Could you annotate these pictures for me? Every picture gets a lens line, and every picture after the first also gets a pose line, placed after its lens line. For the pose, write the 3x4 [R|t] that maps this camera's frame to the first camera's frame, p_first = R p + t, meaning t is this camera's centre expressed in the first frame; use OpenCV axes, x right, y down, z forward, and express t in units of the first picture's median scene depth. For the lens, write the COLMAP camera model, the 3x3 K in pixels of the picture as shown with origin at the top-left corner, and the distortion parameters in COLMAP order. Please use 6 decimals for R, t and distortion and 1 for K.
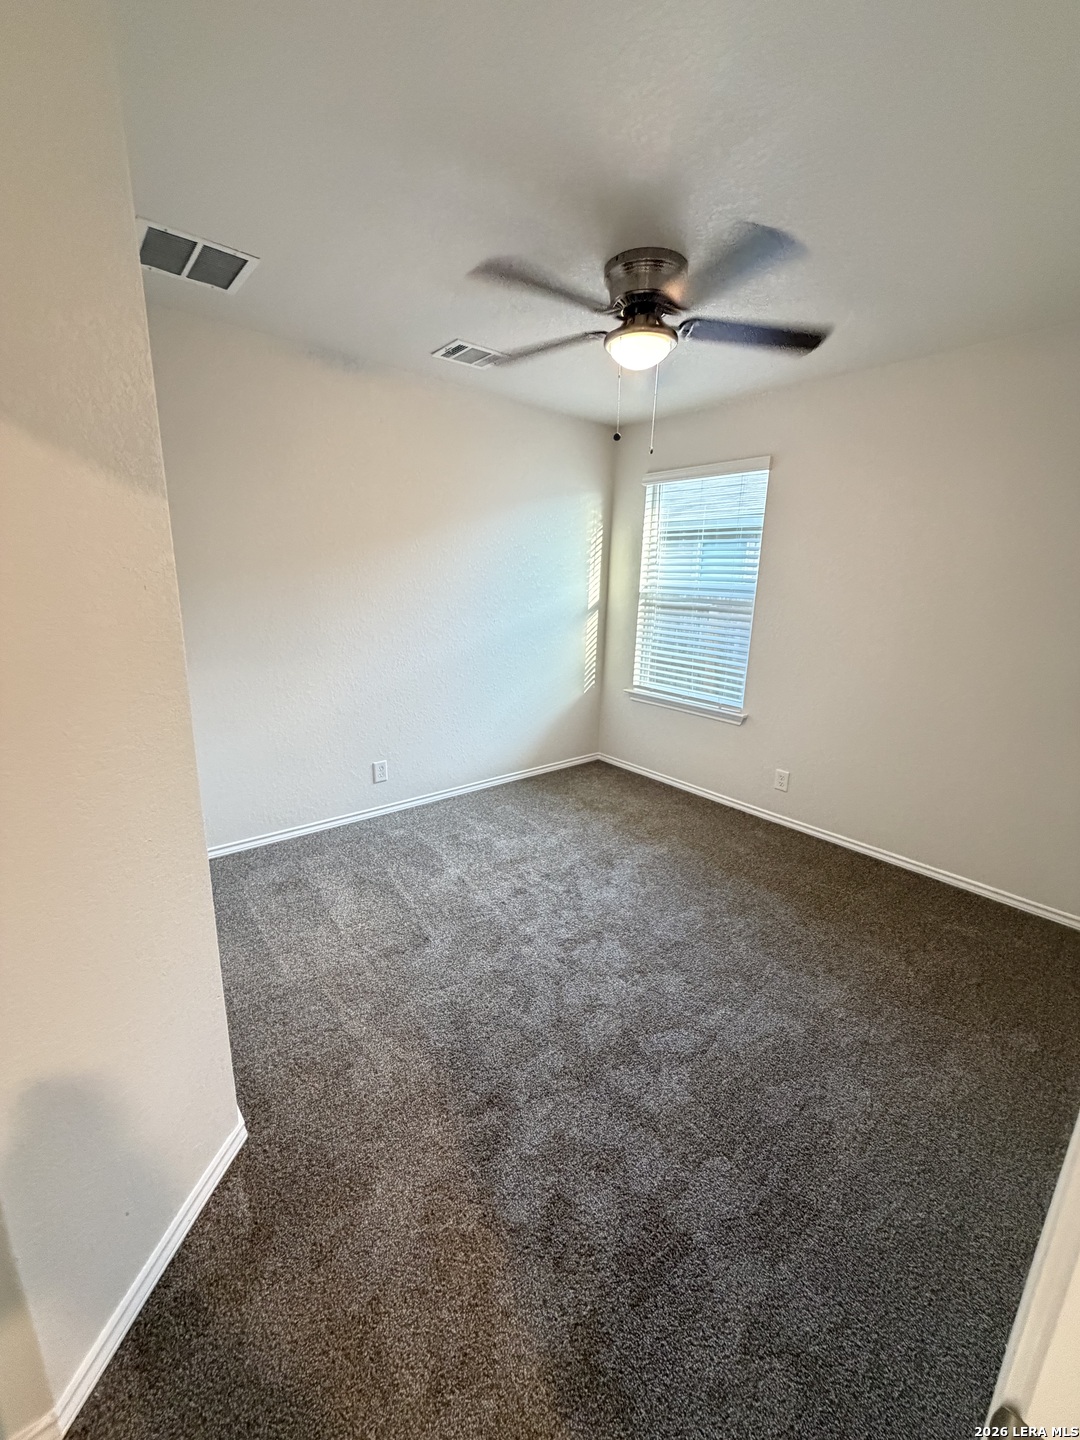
lens RADIAL K [[575.4, 0, 539.3], [0, 575.4, 714.7], [0, 0, 1]] dist [0.000298, 0.000115]
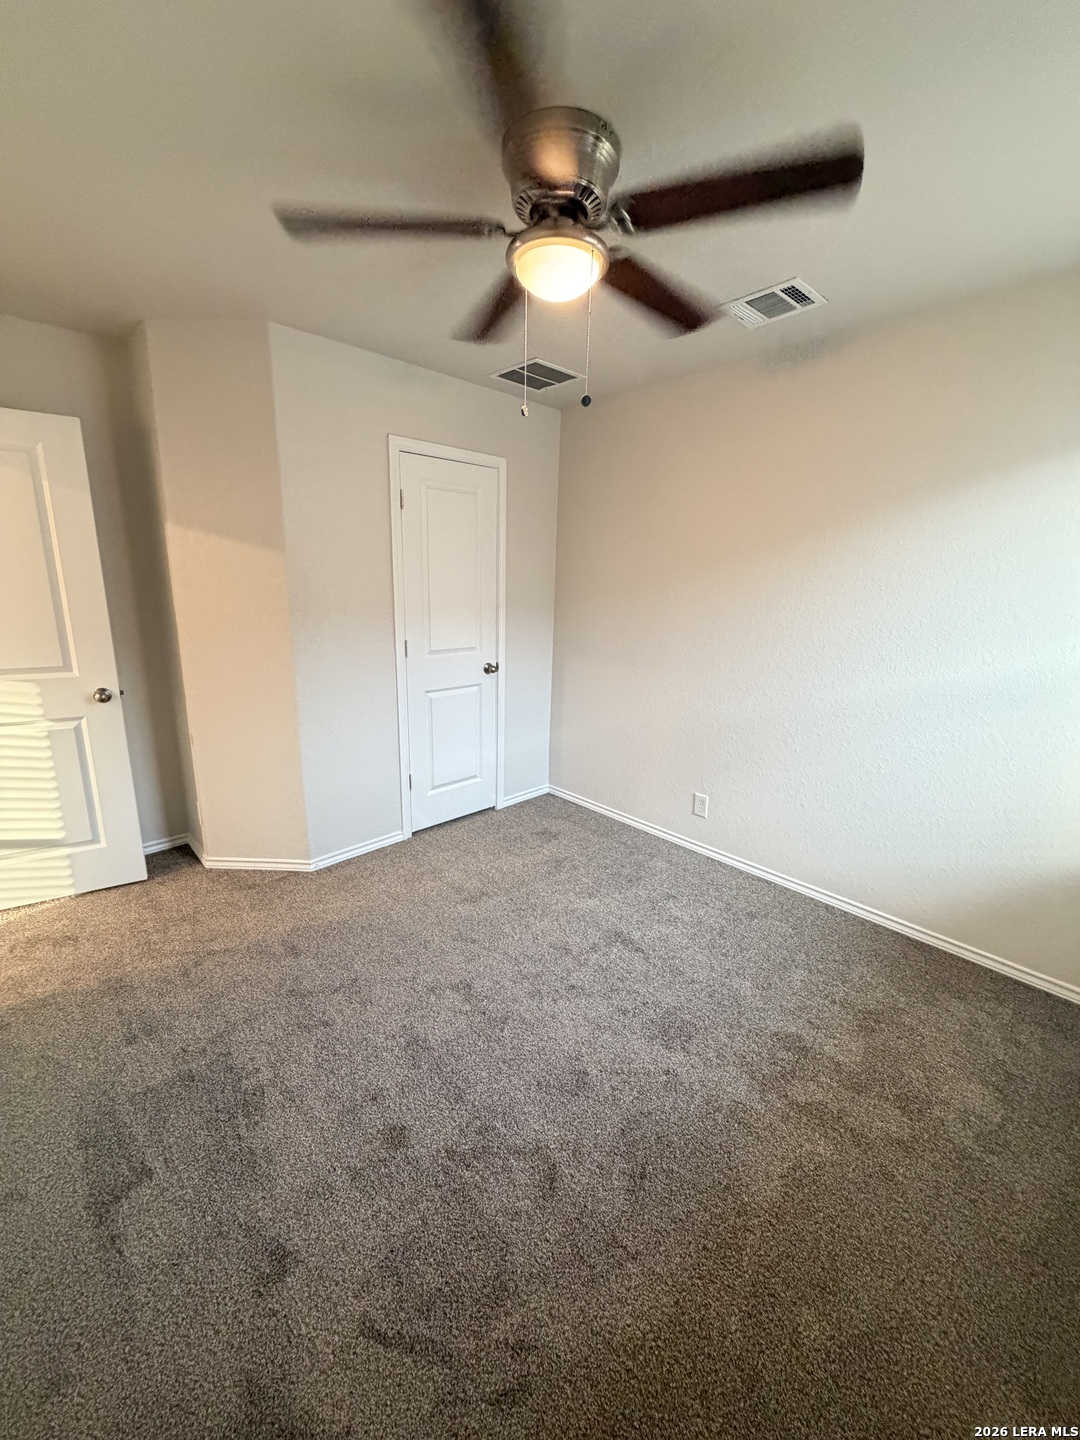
lens RADIAL K [[575.4, 0, 539.3], [0, 575.4, 714.7], [0, 0, 1]] dist [0.000298, 0.000115]
pose [[0.060962, 0.210631, -0.975663, 0.661244], [-0.254141, 0.948541, 0.188897, -0.168744], [0.965244, 0.236441, 0.111355, 0.695623]]
